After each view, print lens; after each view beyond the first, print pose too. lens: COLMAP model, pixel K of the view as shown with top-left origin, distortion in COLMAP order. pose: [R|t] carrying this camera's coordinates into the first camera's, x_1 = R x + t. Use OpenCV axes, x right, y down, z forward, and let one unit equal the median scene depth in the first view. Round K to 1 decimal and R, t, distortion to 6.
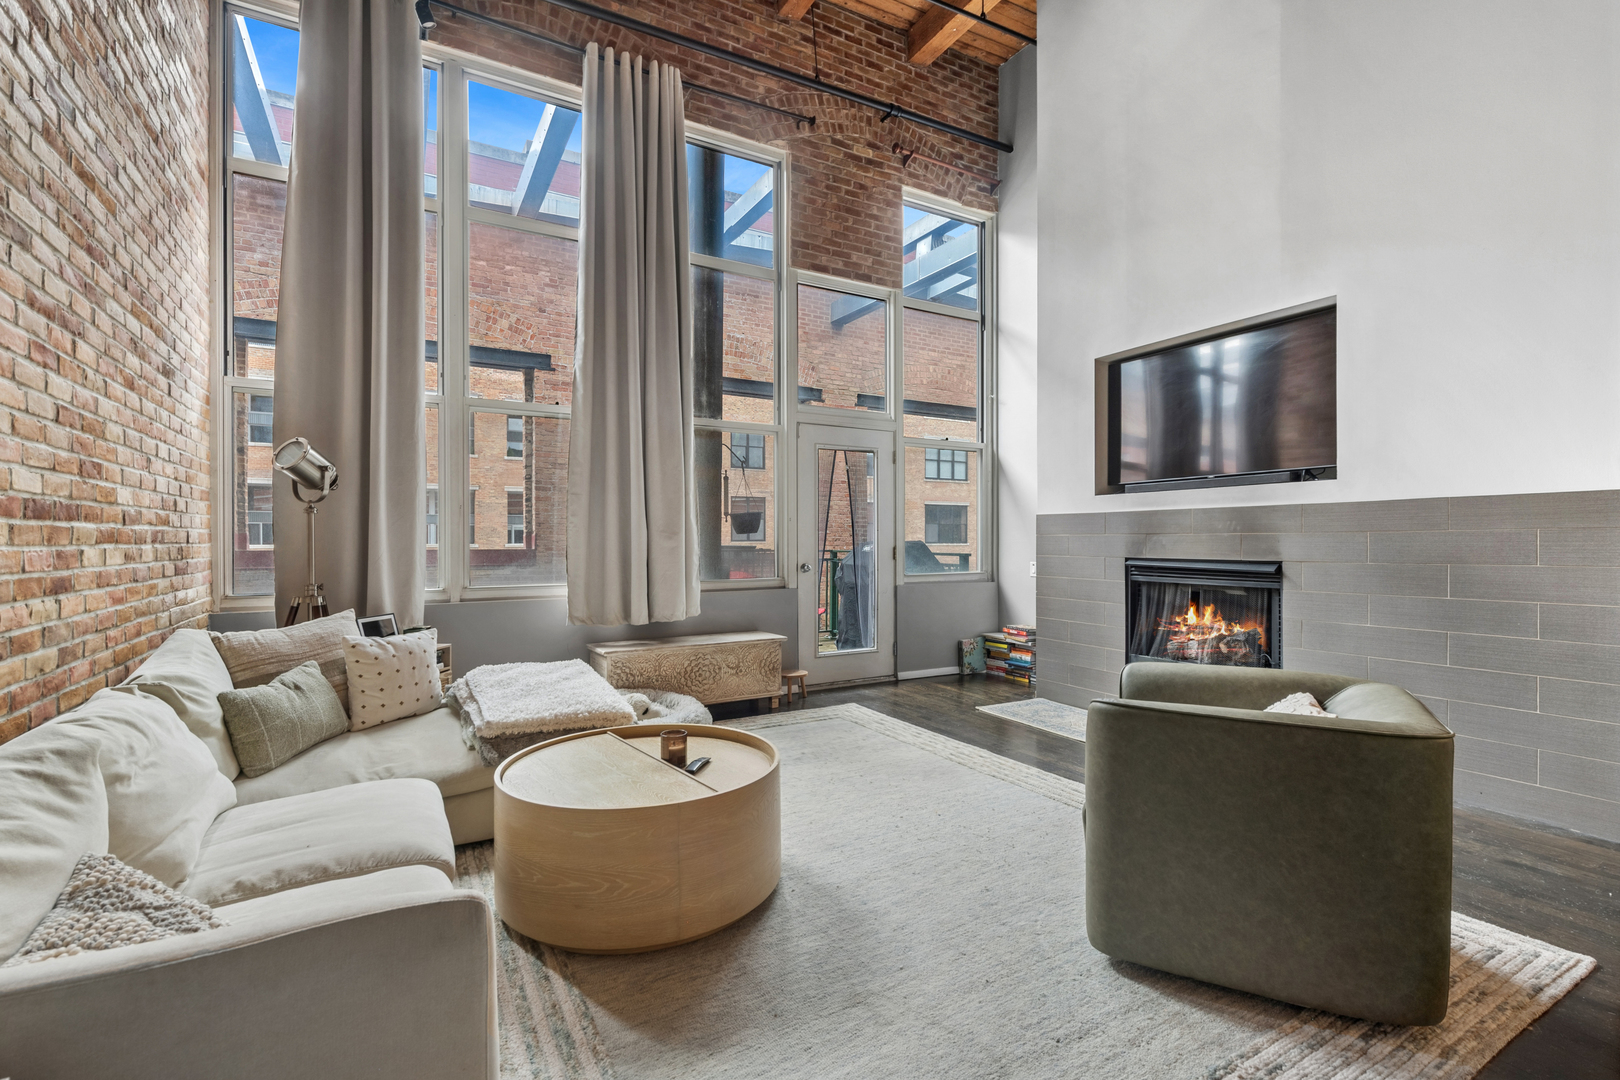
lens RADIAL K [[708.0, 0, 814.0], [0, 708.0, 546.7], [0, 0, 1]] dist [0.004051, 0.000198]
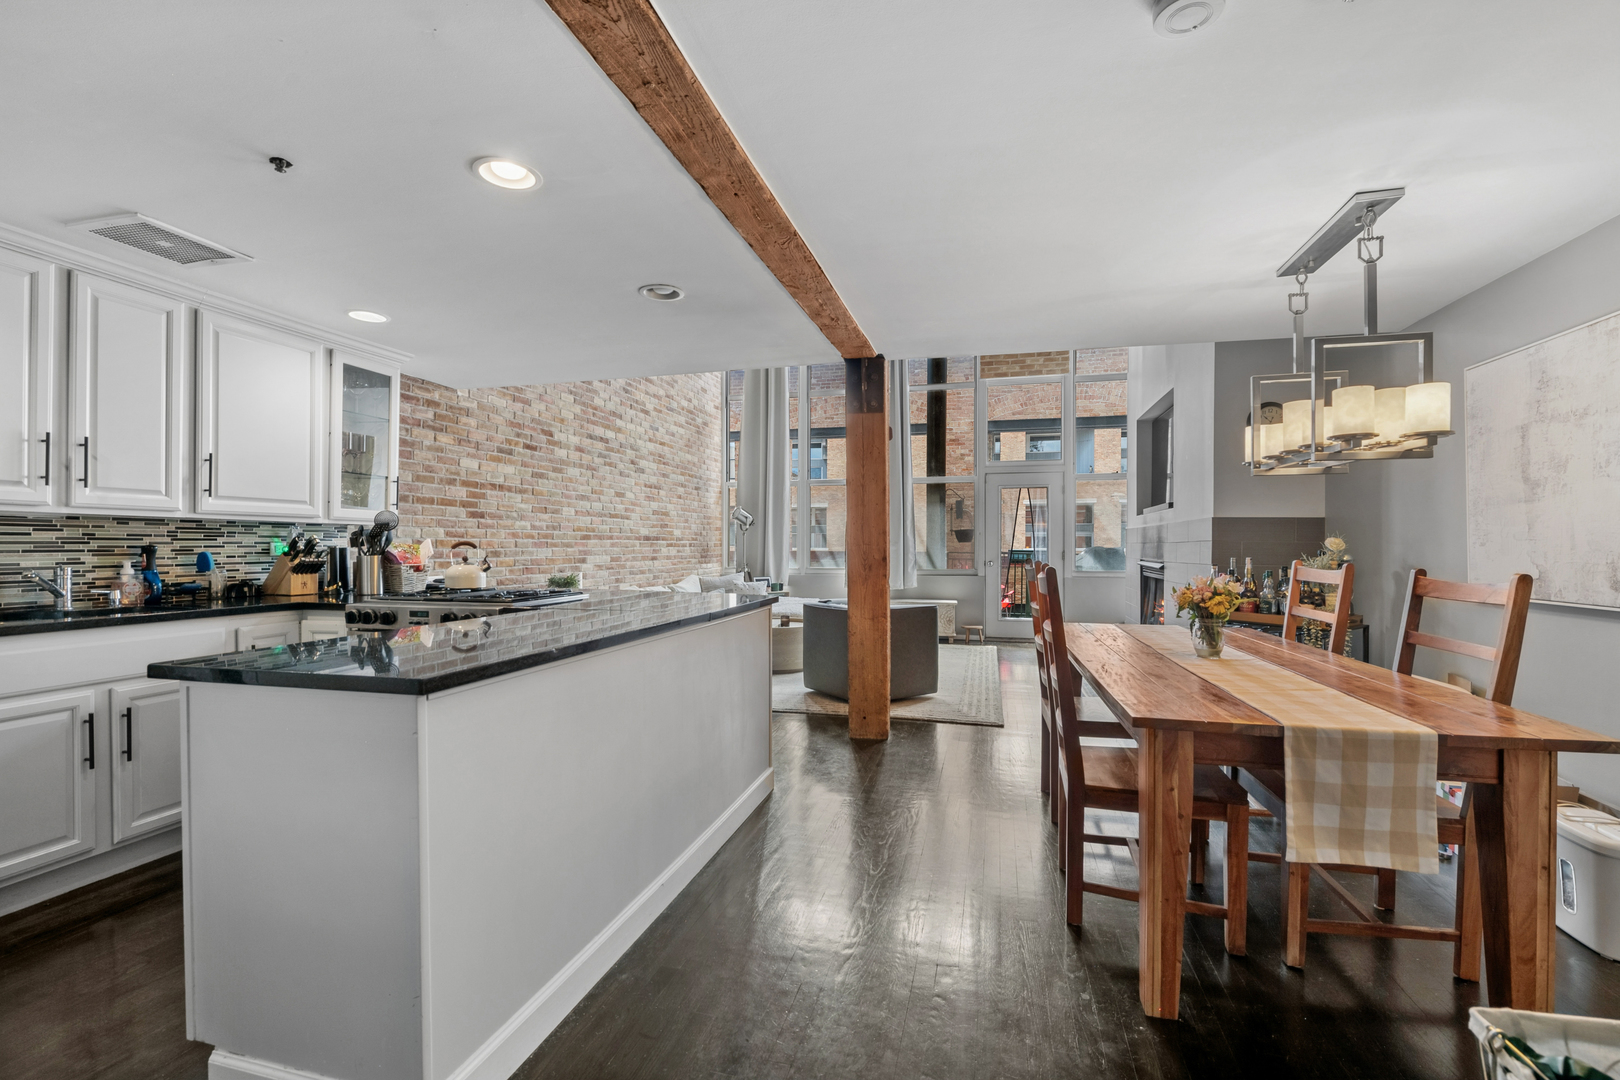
lens RADIAL K [[708.0, 0, 824.8], [0, 708.0, 540.2], [0, 0, 1]] dist [0.004051, 0.000198]
pose [[0.725986, -0.002971, -0.687703, 0.775161], [-0.009213, 0.999859, -0.014045, 0.001426], [0.687648, 0.016532, 0.725856, -0.391718]]
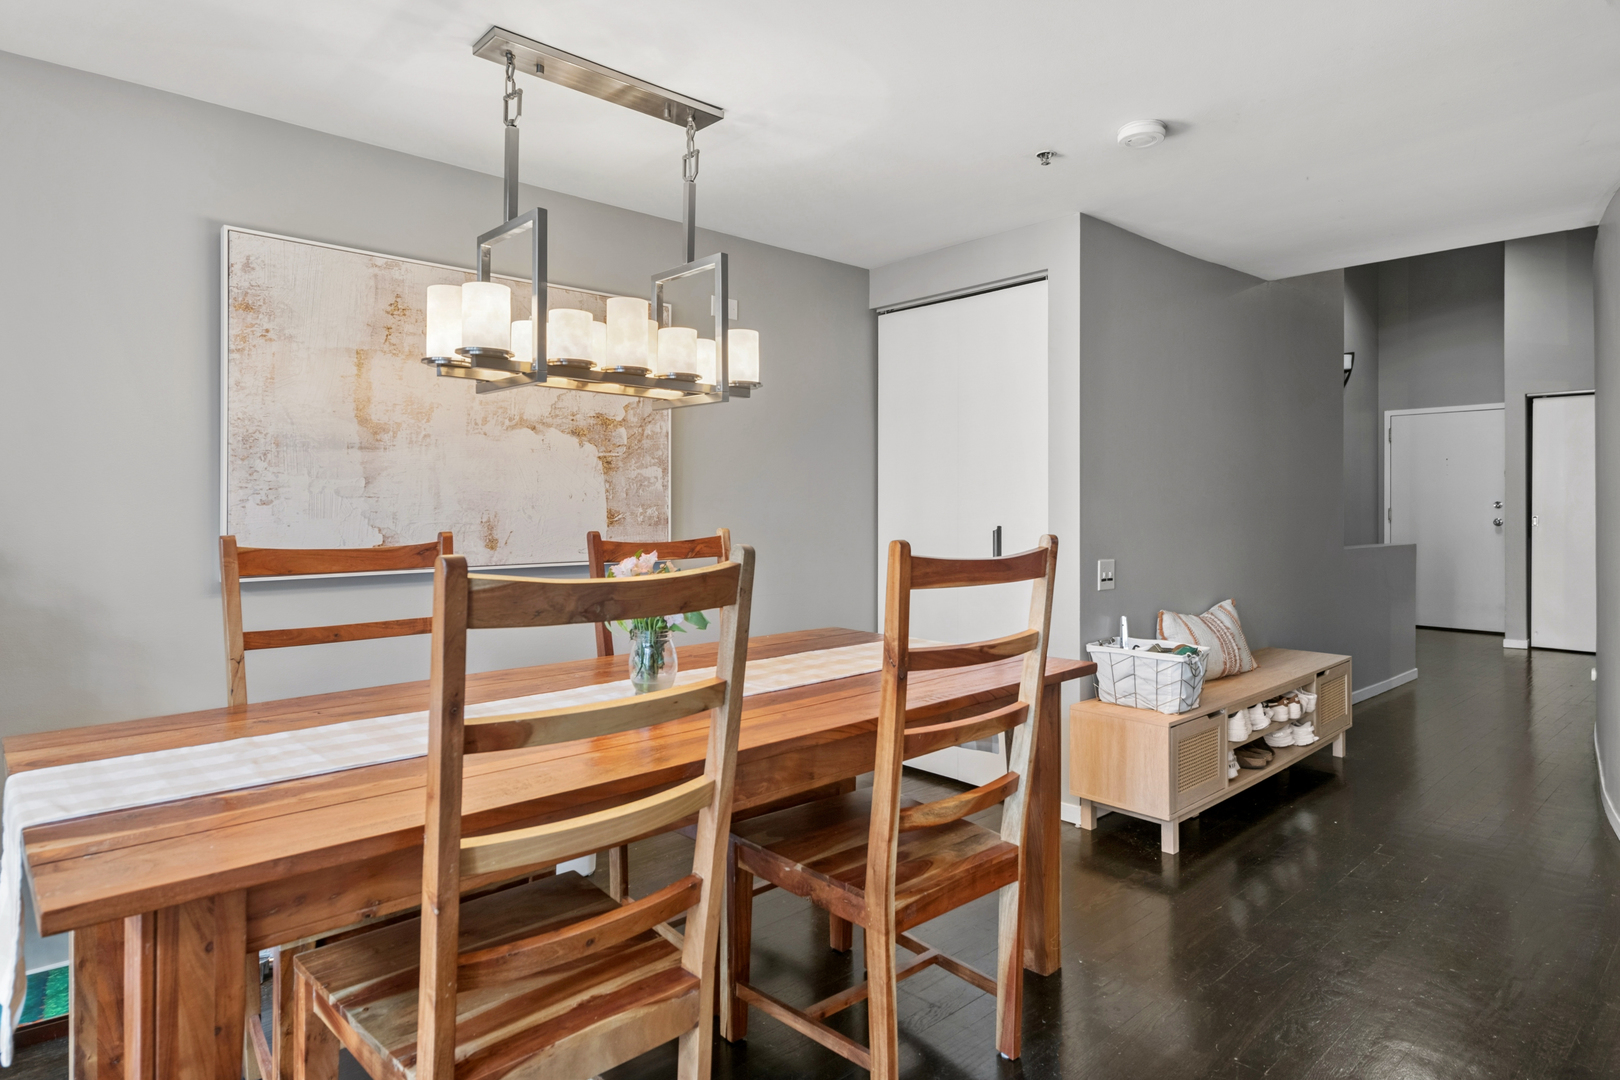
lens RADIAL K [[902.2, 0, 806.9], [0, 902.2, 506.9], [0, 0, 1]] dist [0.007385, 0.000495]
pose [[-0.199976, -0.000543, 0.979801, 0.283416], [0.008288, 0.999963, 0.002245, -0.003486], [-0.979766, 0.008570, -0.199965, 0.132220]]
